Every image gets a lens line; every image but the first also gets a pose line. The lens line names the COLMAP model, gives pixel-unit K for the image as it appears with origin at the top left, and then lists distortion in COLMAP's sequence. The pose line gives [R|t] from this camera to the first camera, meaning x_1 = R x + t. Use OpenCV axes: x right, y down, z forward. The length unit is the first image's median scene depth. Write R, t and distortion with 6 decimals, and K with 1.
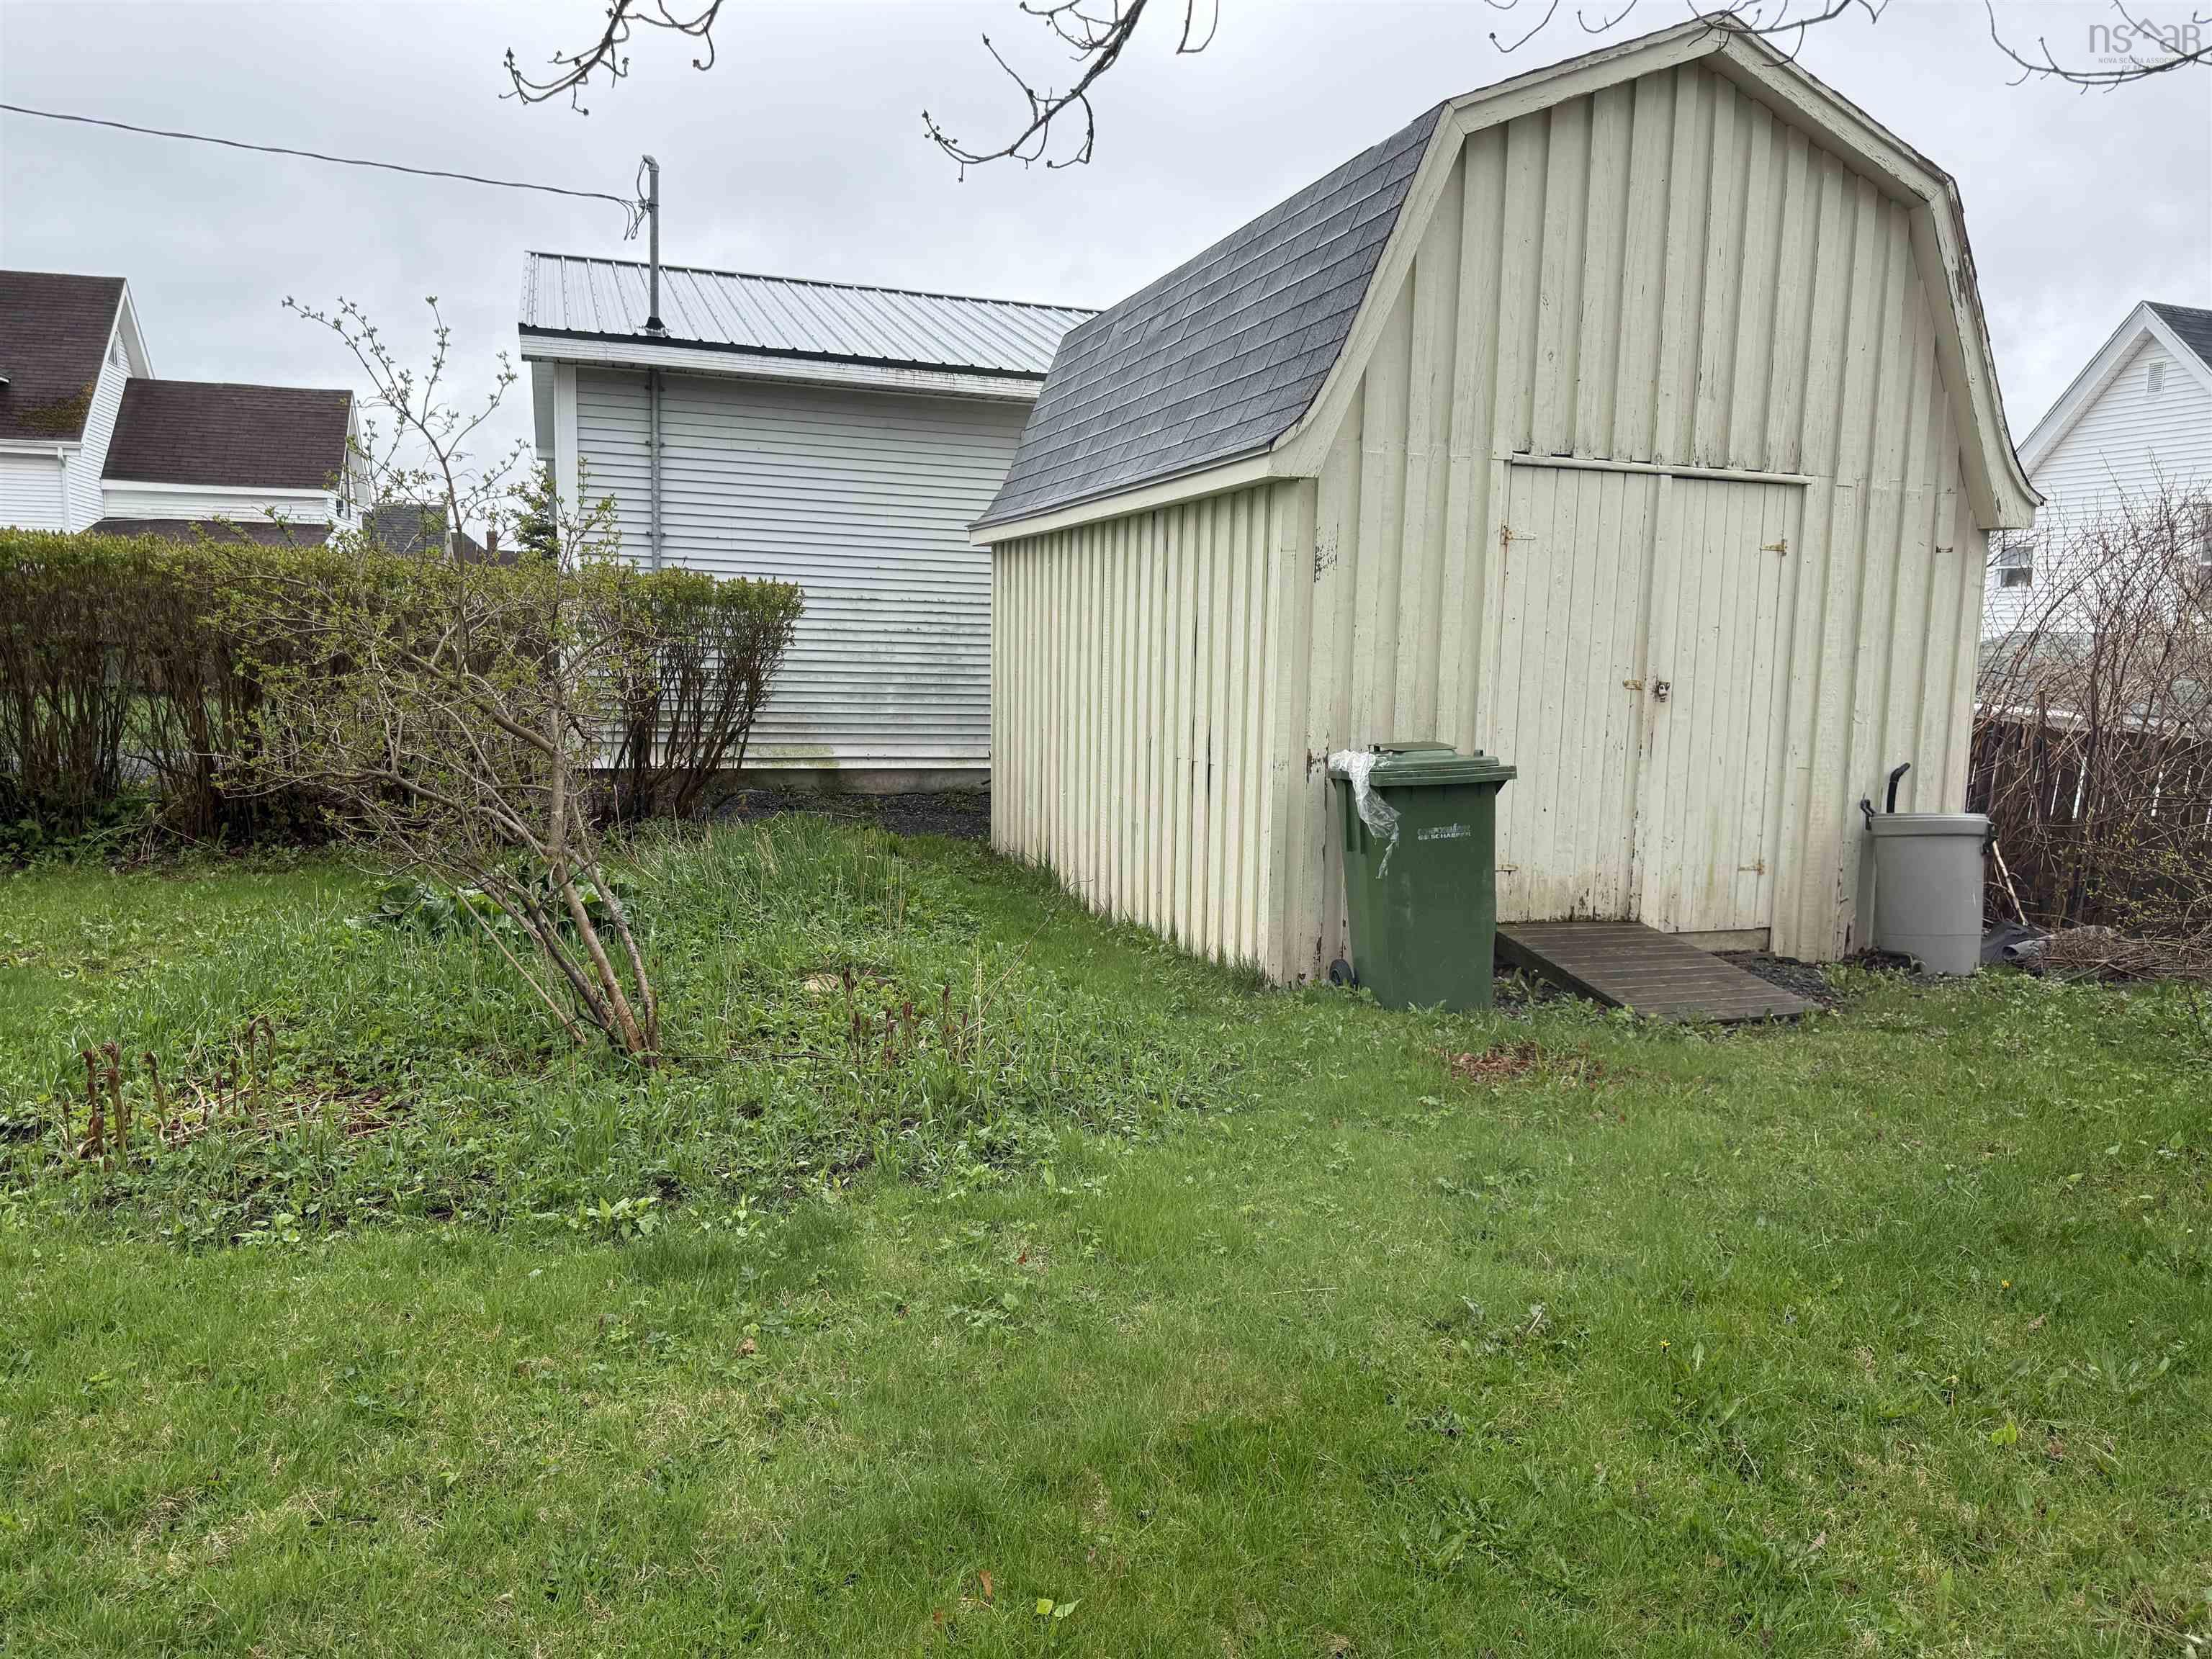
lens RADIAL K [[1535.9, 0, 1134.9], [0, 1535.9, 840.3], [0, 0, 1]] dist [0.116032, -0.161559]
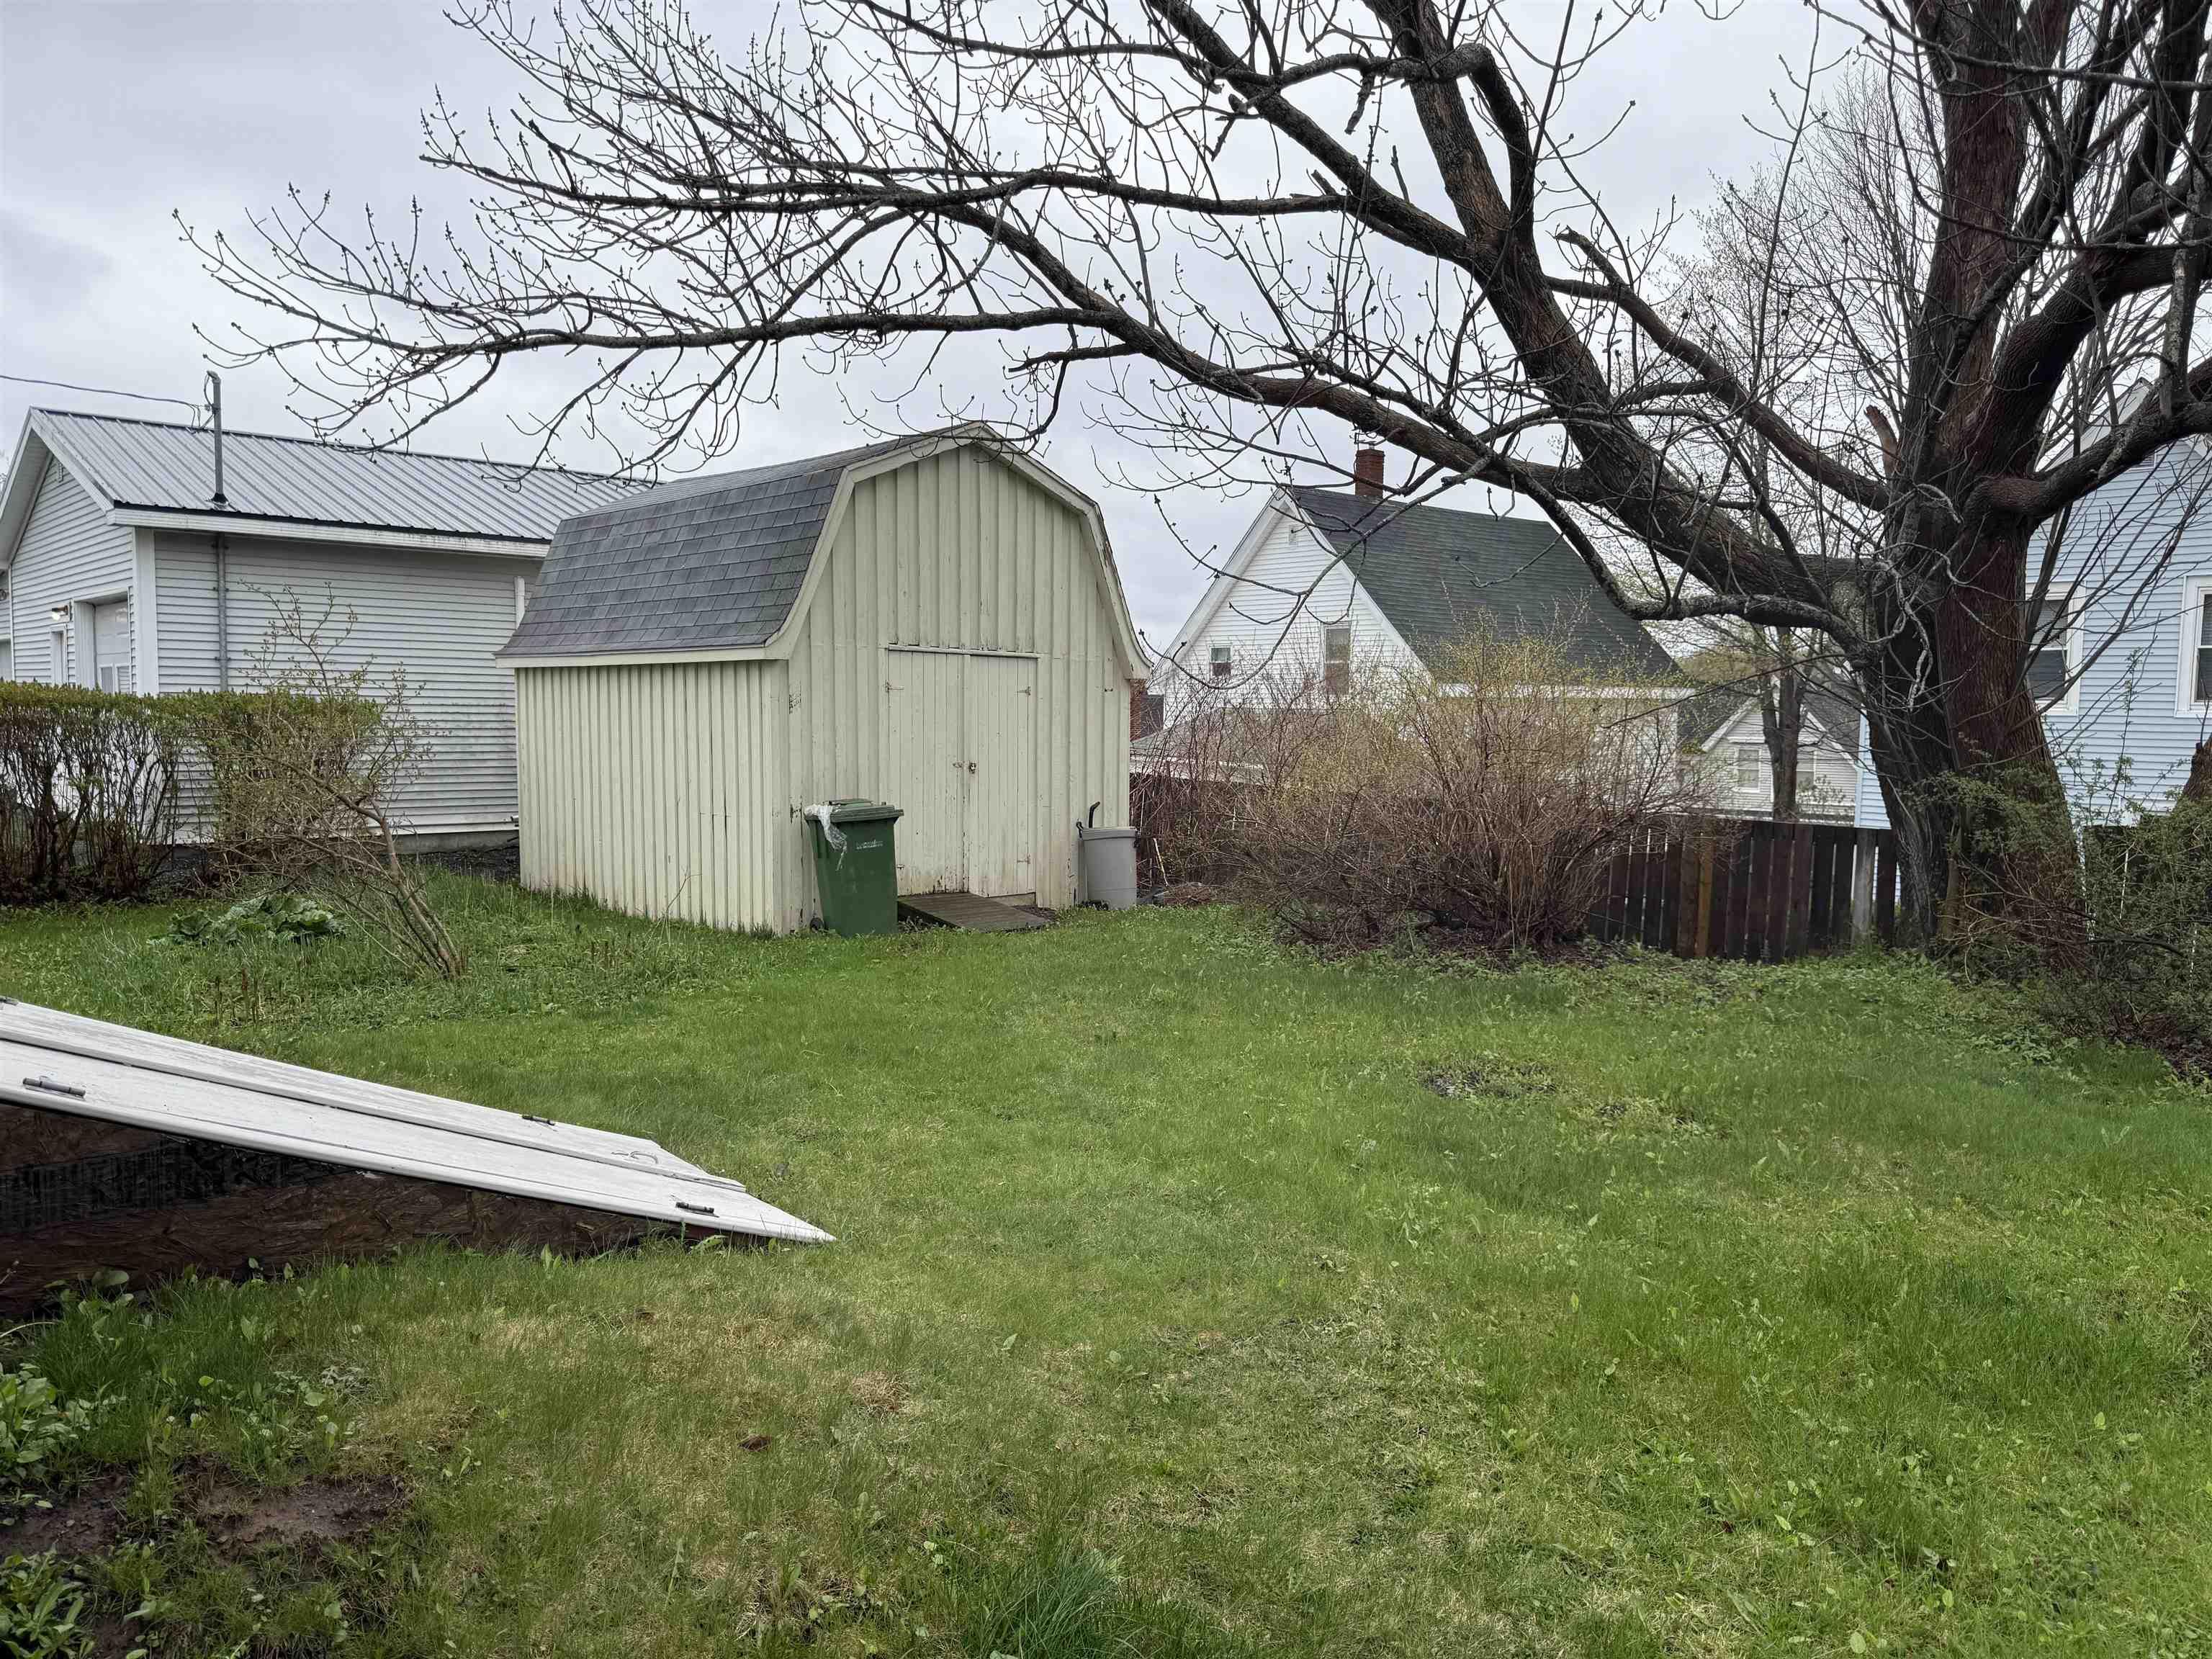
lens RADIAL K [[1538.9, 0, 1095.4], [0, 1538.9, 837.1], [0, 0, 1]] dist [0.049304, -0.071911]
pose [[0.926468, -0.045144, 0.373656, -0.220913], [0.059412, 0.997875, -0.026751, 0.045910], [-0.371655, 0.046984, 0.927181, -0.770524]]
